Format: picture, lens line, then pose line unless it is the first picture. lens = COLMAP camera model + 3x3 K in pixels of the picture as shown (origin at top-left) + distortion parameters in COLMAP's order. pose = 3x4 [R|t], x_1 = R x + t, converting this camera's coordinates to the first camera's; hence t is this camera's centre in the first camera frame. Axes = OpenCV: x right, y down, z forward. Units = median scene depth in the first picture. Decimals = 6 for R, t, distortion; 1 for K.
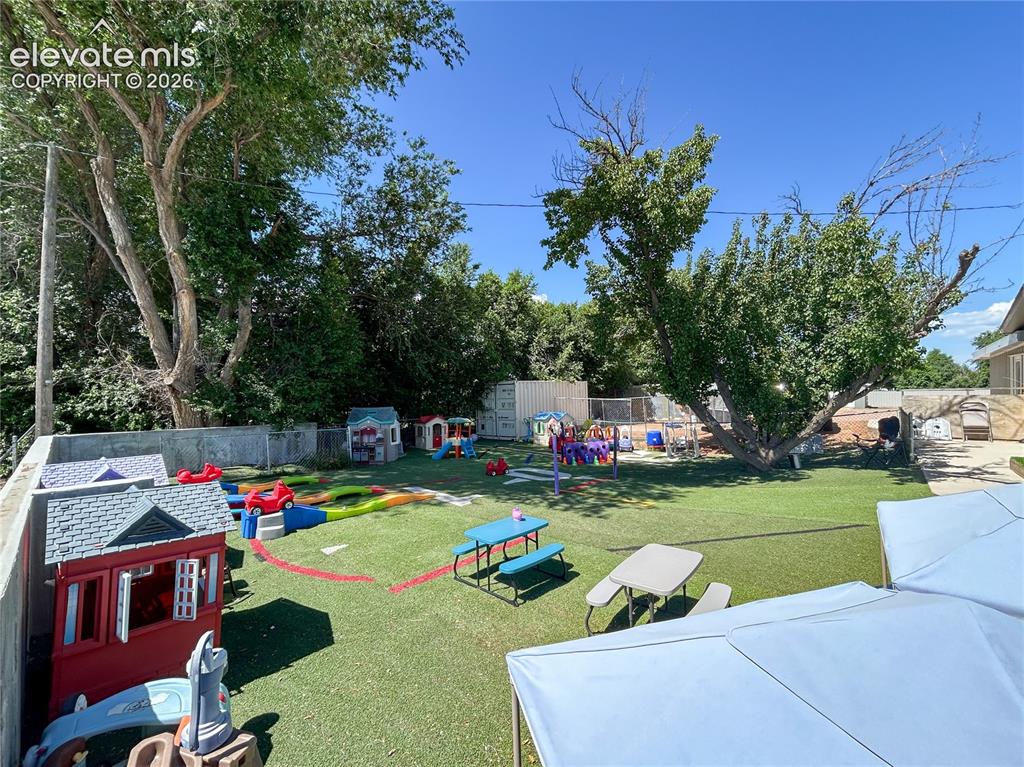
lens RADIAL K [[418.1, 0, 512.0], [0, 418.1, 383.5], [0, 0, 1]] dist [-0.000138, 0.000216]
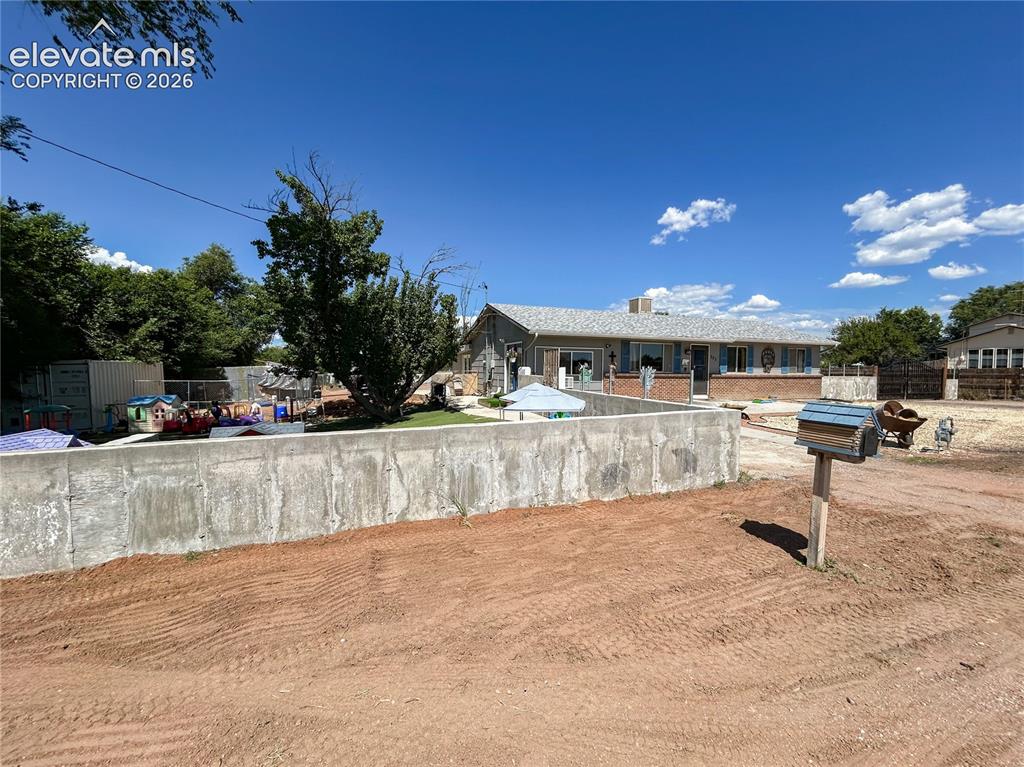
lens RADIAL K [[418.1, 0, 512.0], [0, 418.1, 383.5], [0, 0, 1]] dist [-0.000138, 0.000216]
pose [[0.480870, -0.022436, 0.876505, -0.558305], [-0.010975, 0.999440, 0.031604, 0.007145], [-0.876723, -0.024817, 0.480354, -0.212469]]
